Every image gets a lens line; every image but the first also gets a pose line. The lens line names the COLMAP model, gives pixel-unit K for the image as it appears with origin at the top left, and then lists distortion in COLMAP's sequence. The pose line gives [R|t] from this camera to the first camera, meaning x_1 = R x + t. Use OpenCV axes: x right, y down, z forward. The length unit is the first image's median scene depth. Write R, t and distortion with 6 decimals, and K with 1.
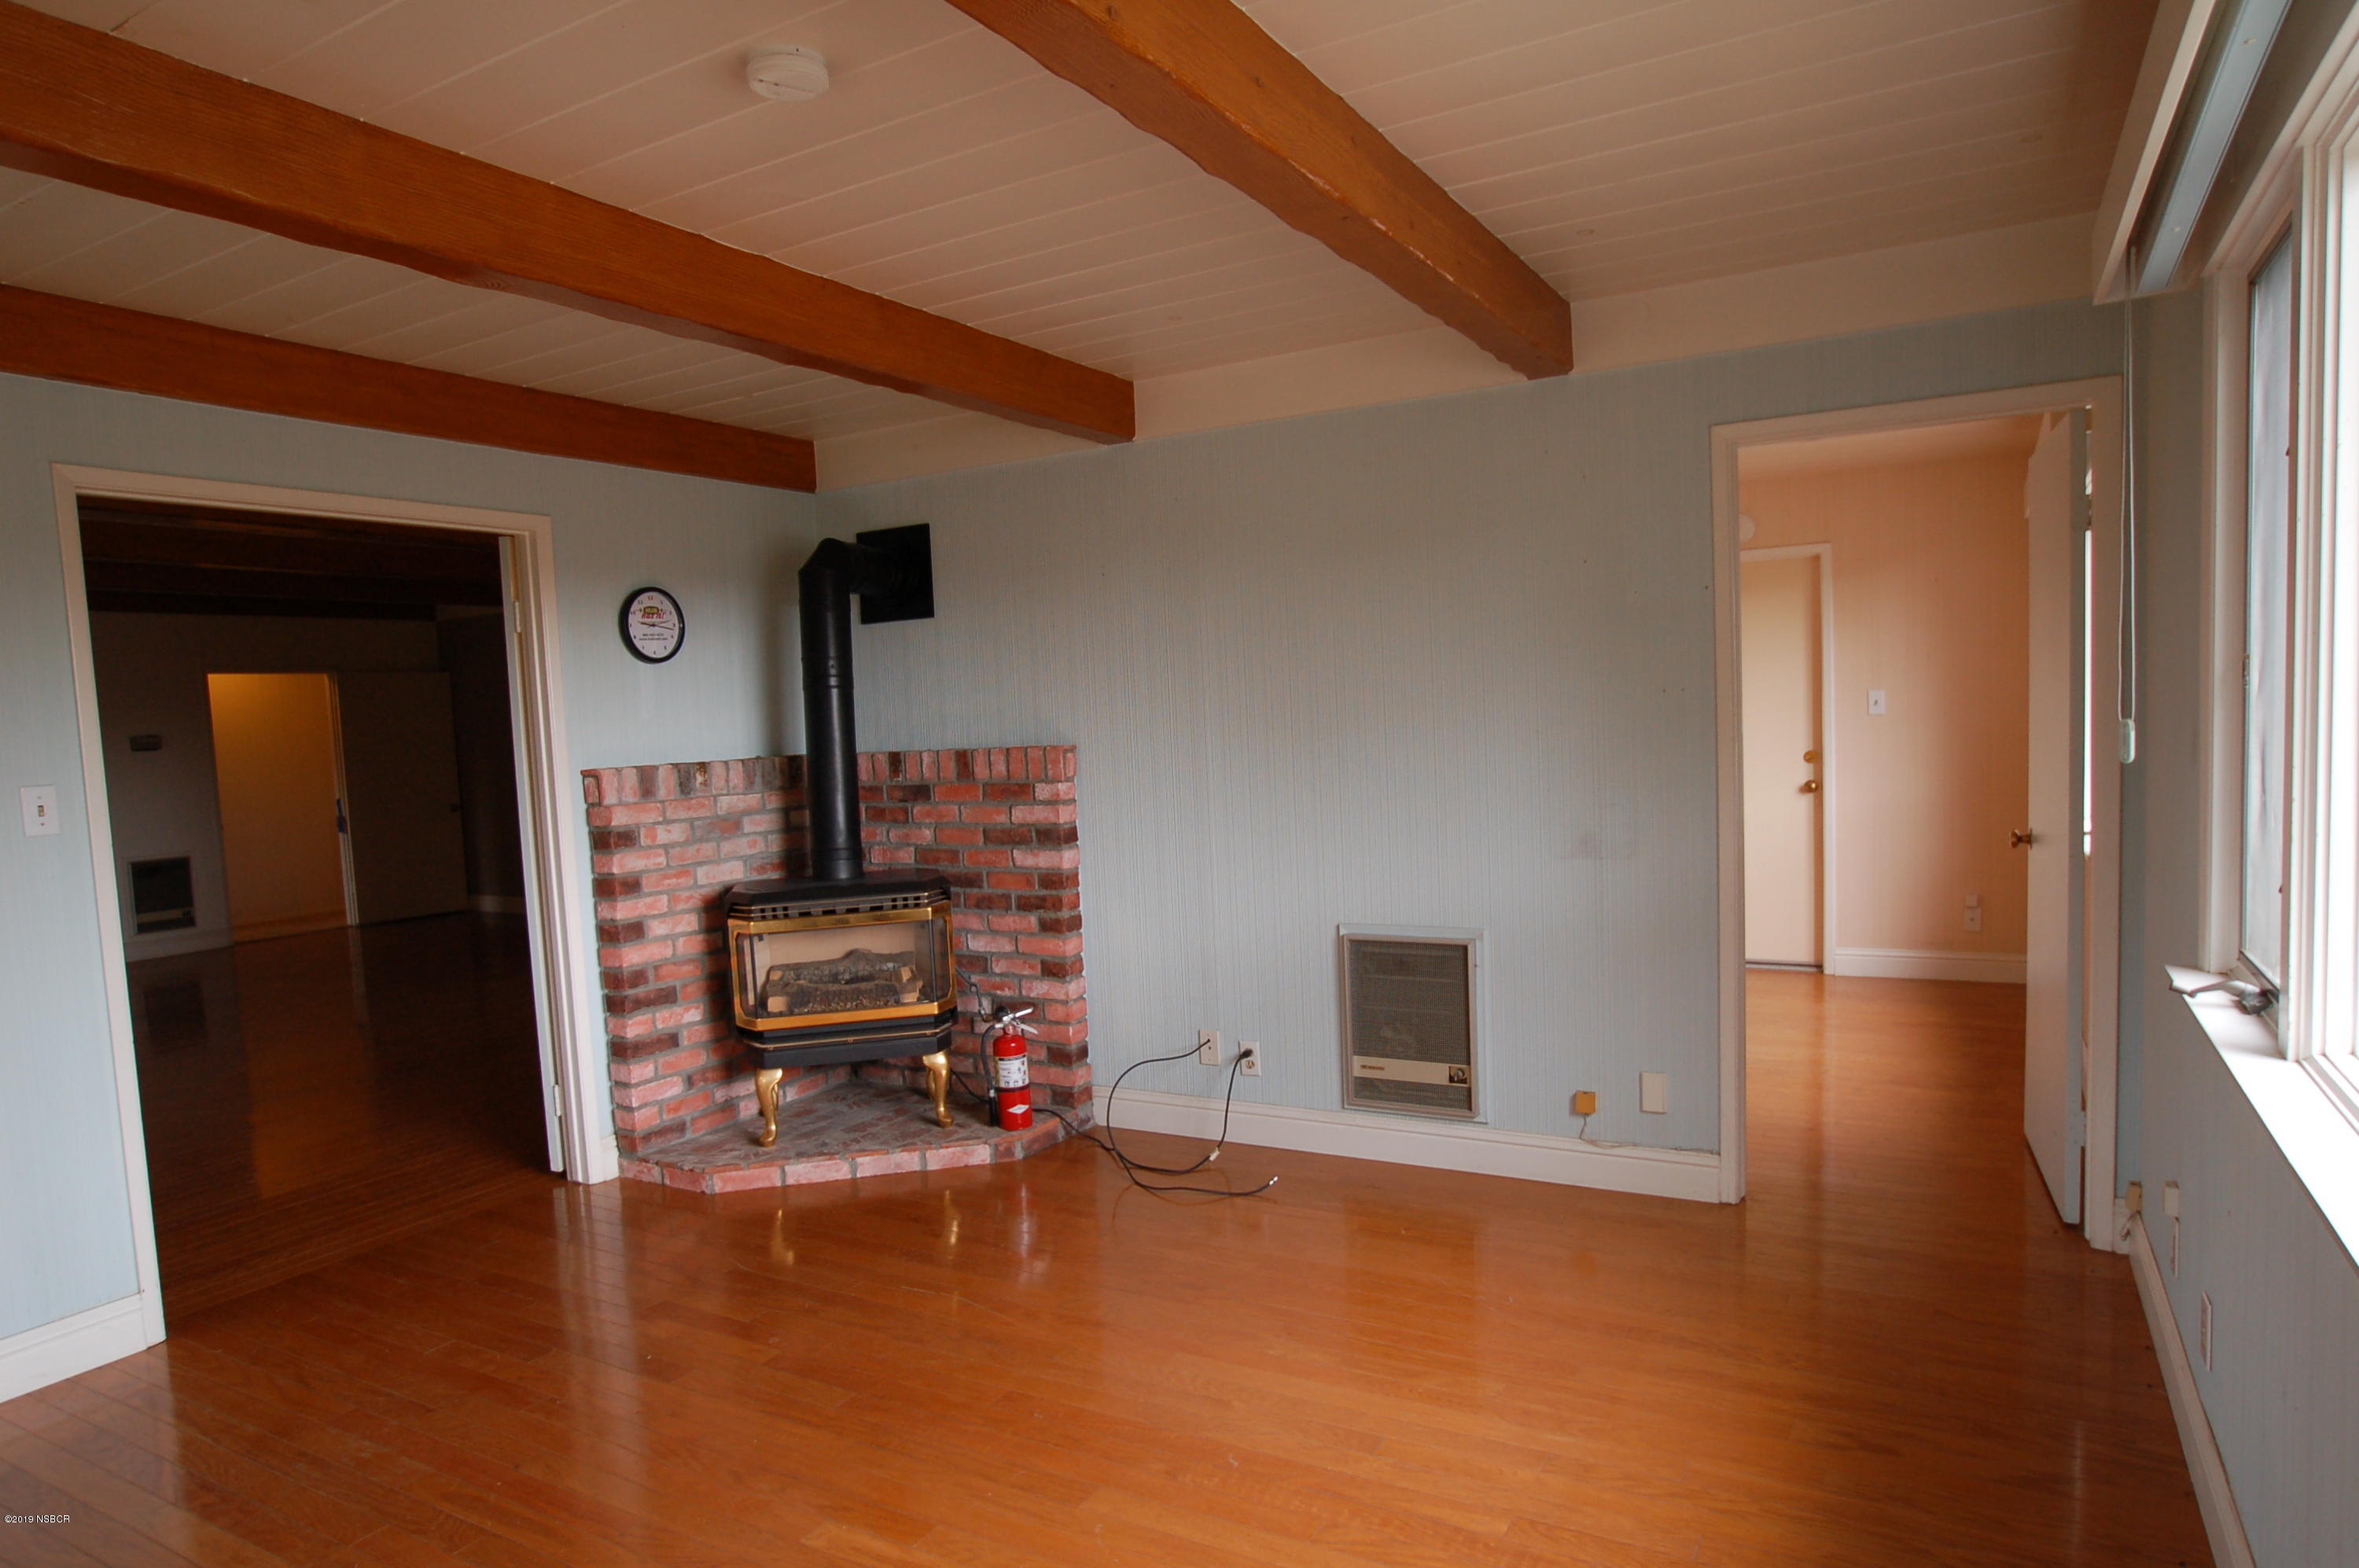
lens RADIAL K [[1395.6, 0, 1161.4], [0, 1395.6, 797.4], [0, 0, 1]] dist [-0.042488, 0.006357]
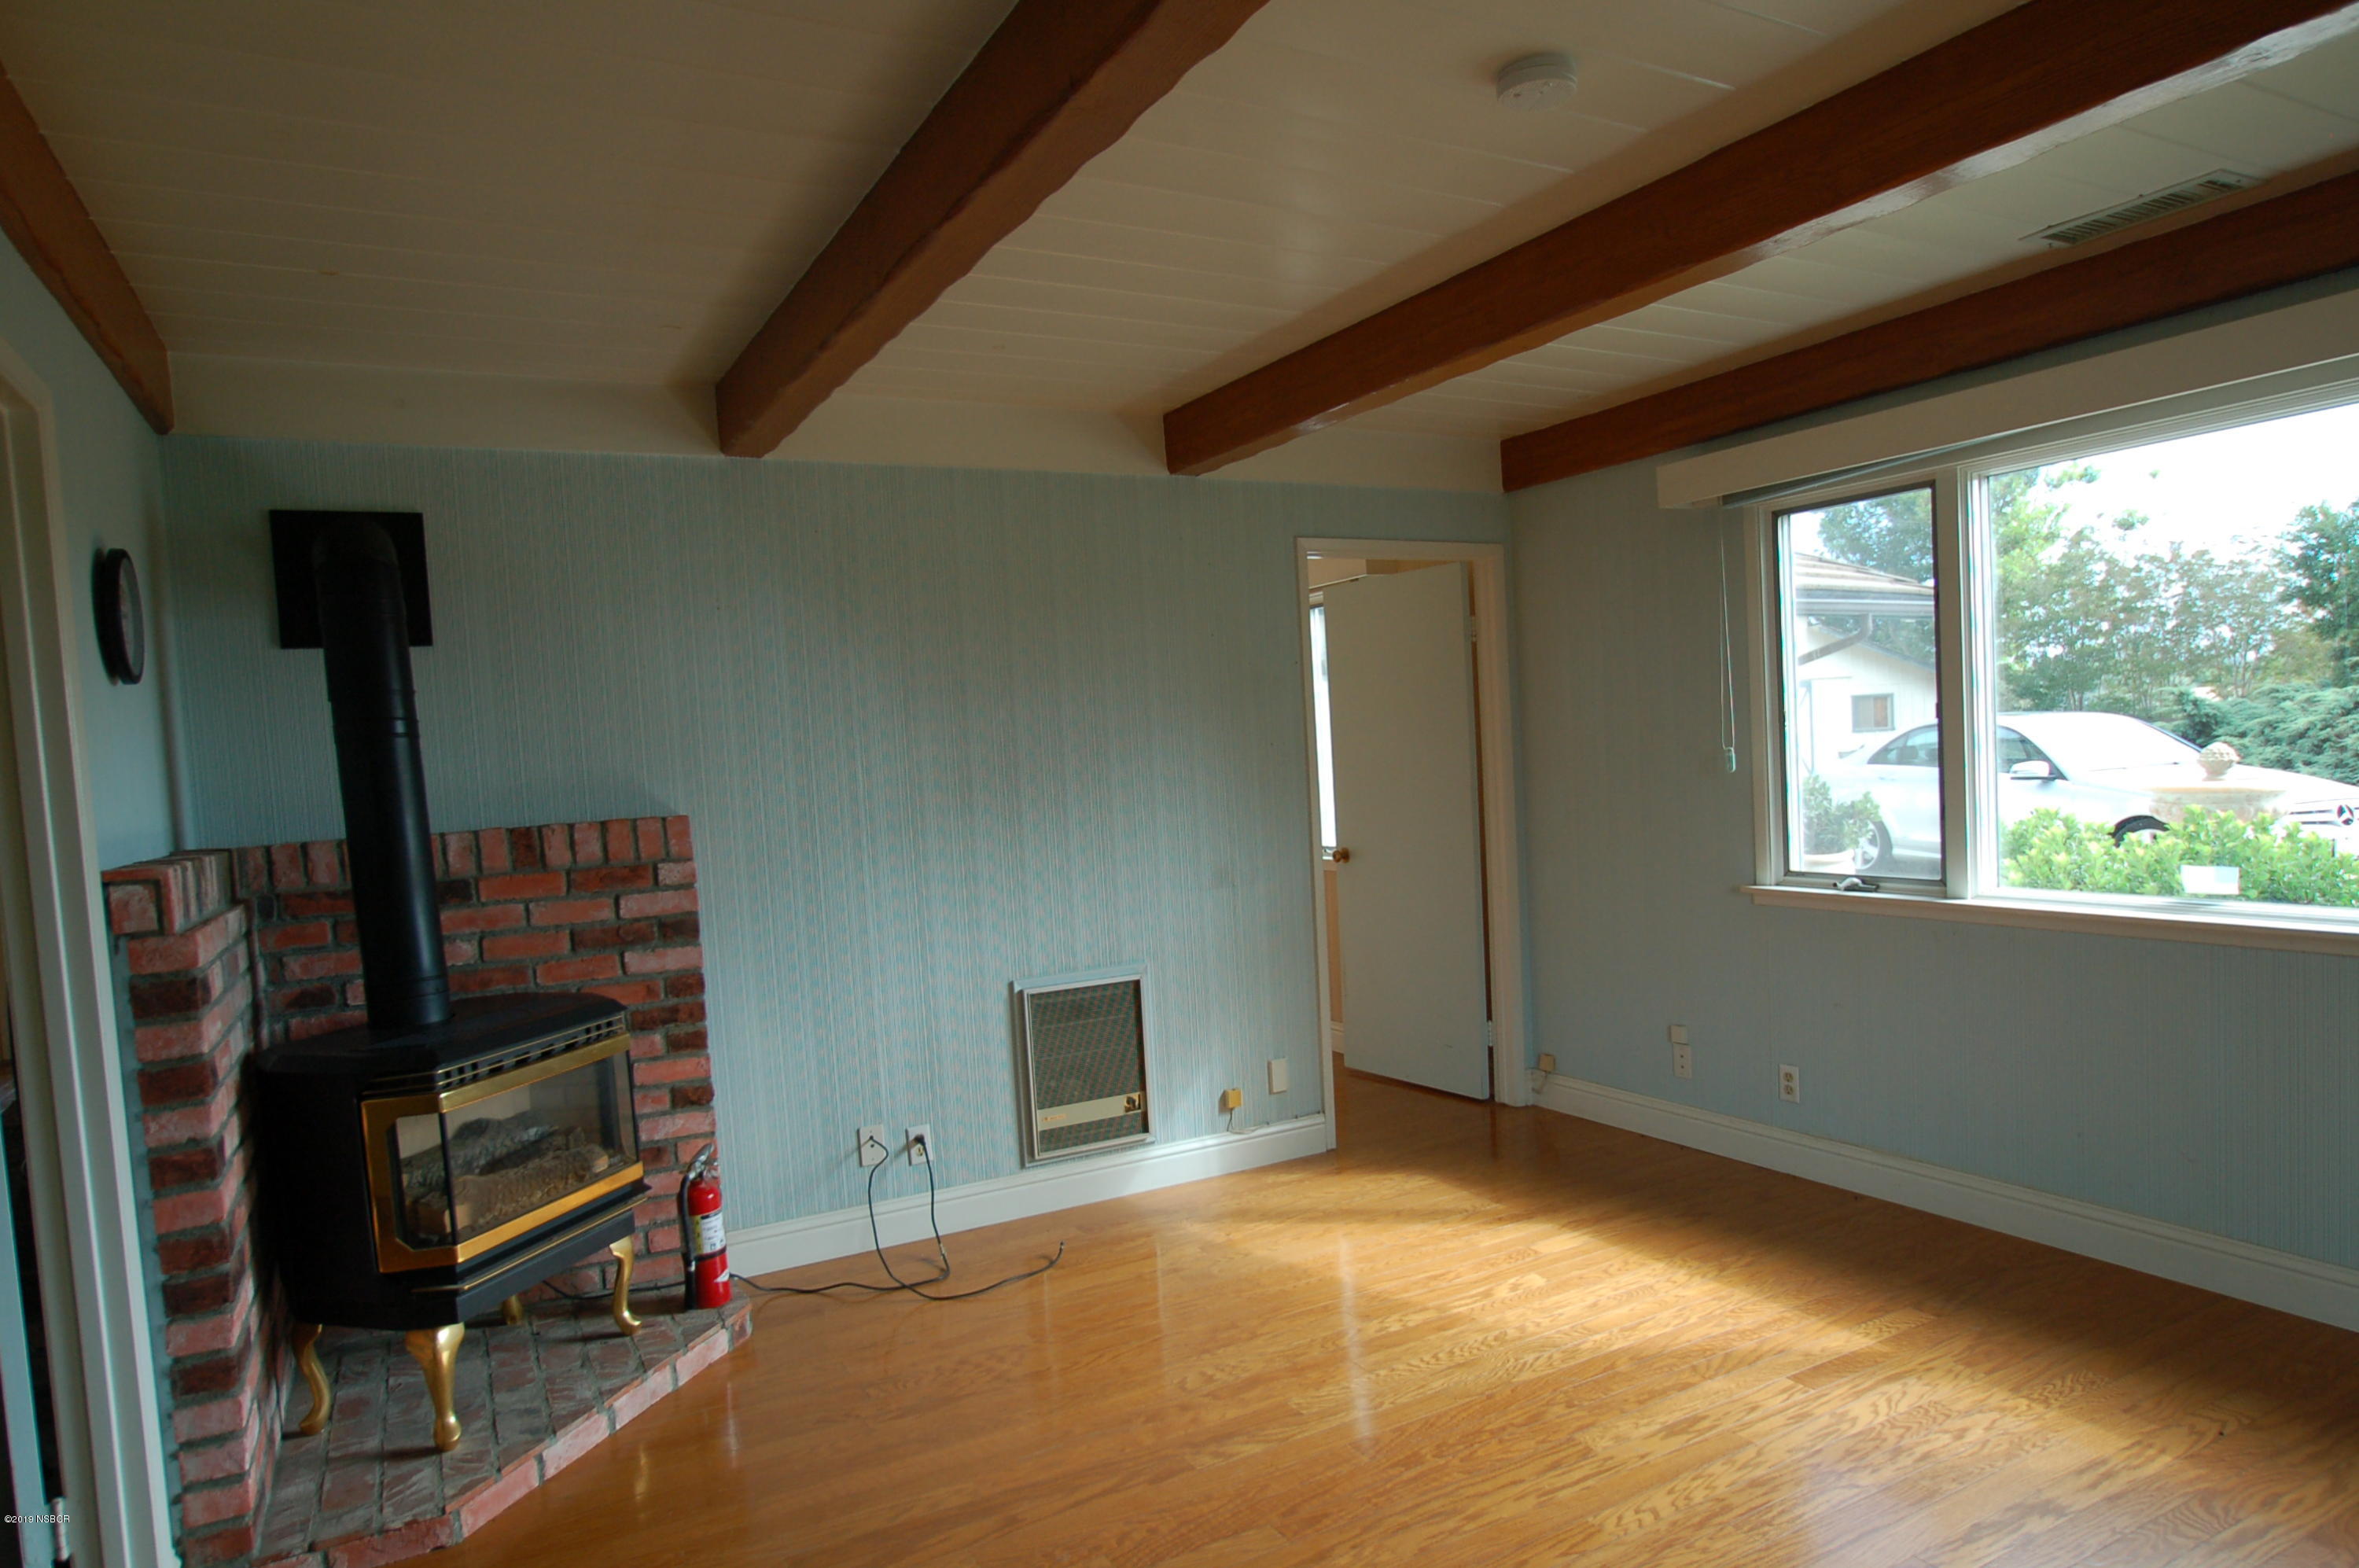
lens RADIAL K [[1395.6, 0, 1166.6], [0, 1395.6, 779.3], [0, 0, 1]] dist [-0.042488, 0.006357]
pose [[0.520425, -0.003055, 0.853902, -0.608824], [0.078303, 0.995951, -0.044160, -0.000516], [-0.850310, 0.089845, 0.518557, 0.346076]]
